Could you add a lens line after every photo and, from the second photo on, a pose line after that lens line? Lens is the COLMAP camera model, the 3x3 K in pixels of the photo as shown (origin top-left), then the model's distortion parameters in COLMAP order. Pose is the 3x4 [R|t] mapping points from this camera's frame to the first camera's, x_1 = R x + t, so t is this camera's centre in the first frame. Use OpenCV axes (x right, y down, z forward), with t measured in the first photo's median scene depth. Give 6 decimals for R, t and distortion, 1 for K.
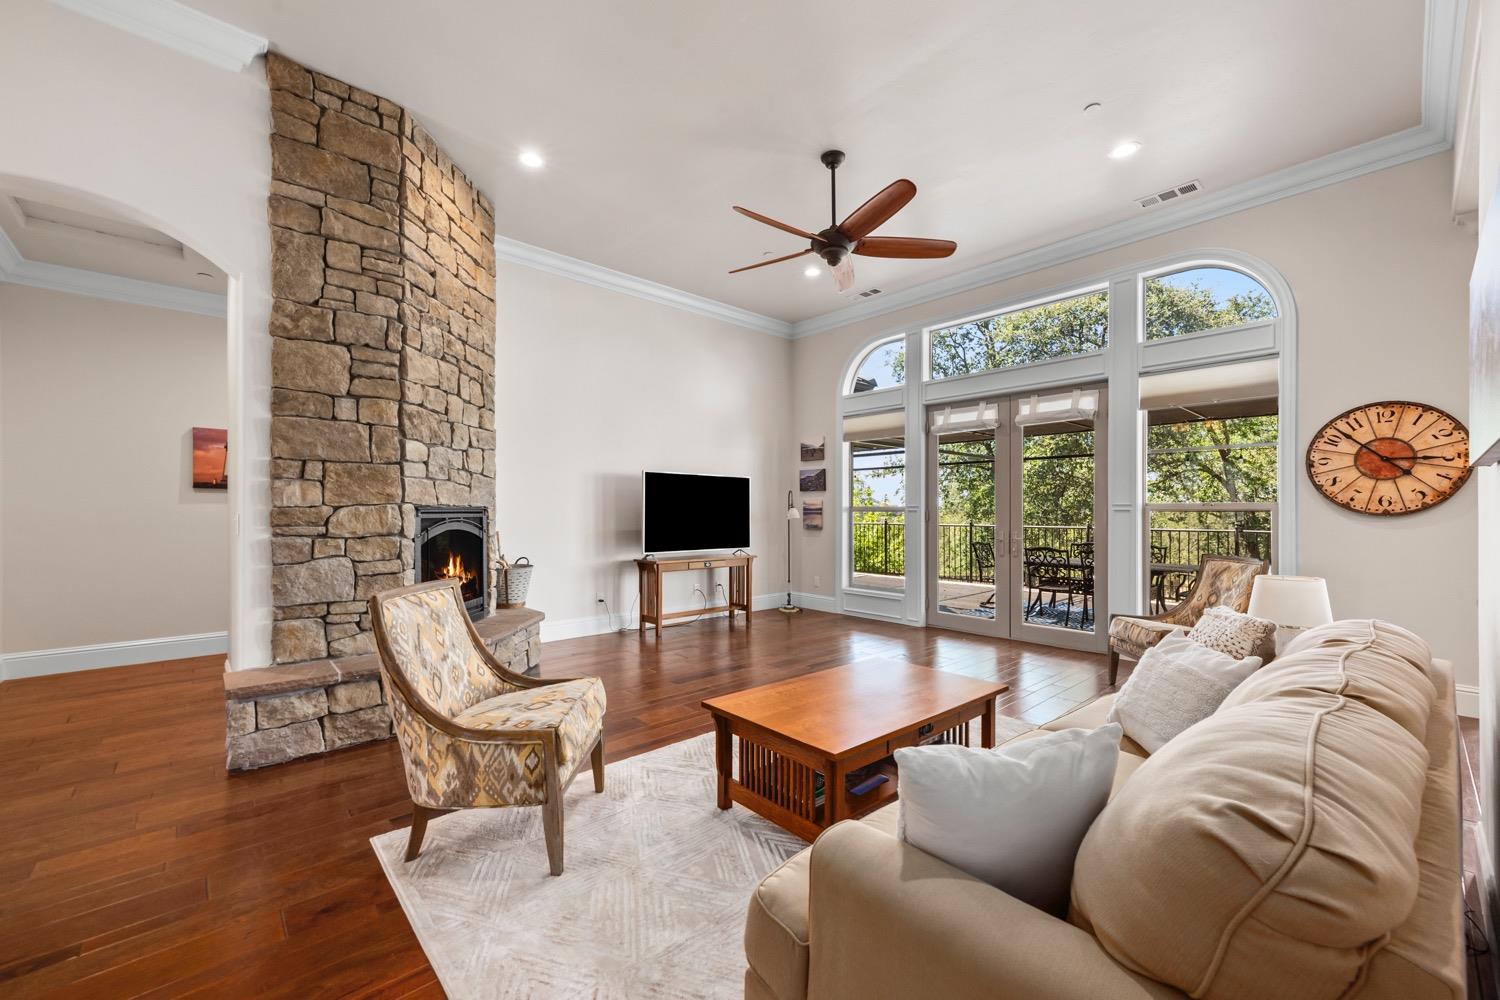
lens RADIAL K [[605.2, 0, 745.3], [0, 605.2, 508.7], [0, 0, 1]] dist [0.001940, 0.000026]
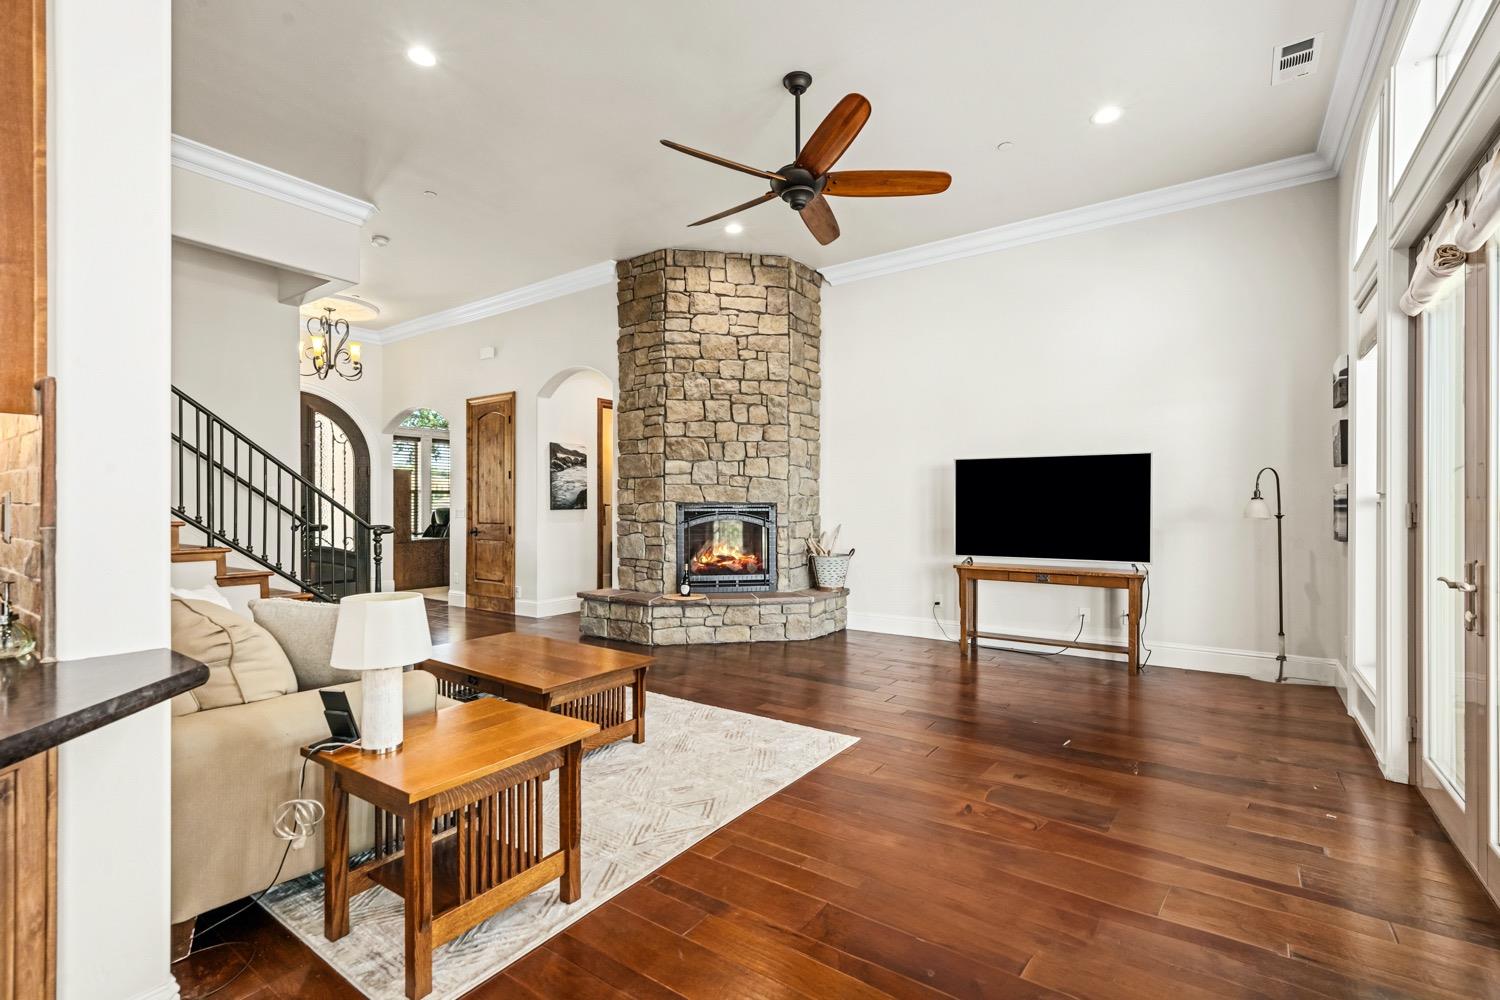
lens RADIAL K [[676.4, 0, 746.6], [0, 676.4, 503.5], [0, 0, 1]] dist [-0.001548, -0.000034]
pose [[0.205344, -0.004626, -0.978679, 1.171285], [0.004754, 0.999982, -0.003729, 0.003320], [0.978678, -0.003887, 0.205362, 0.835825]]
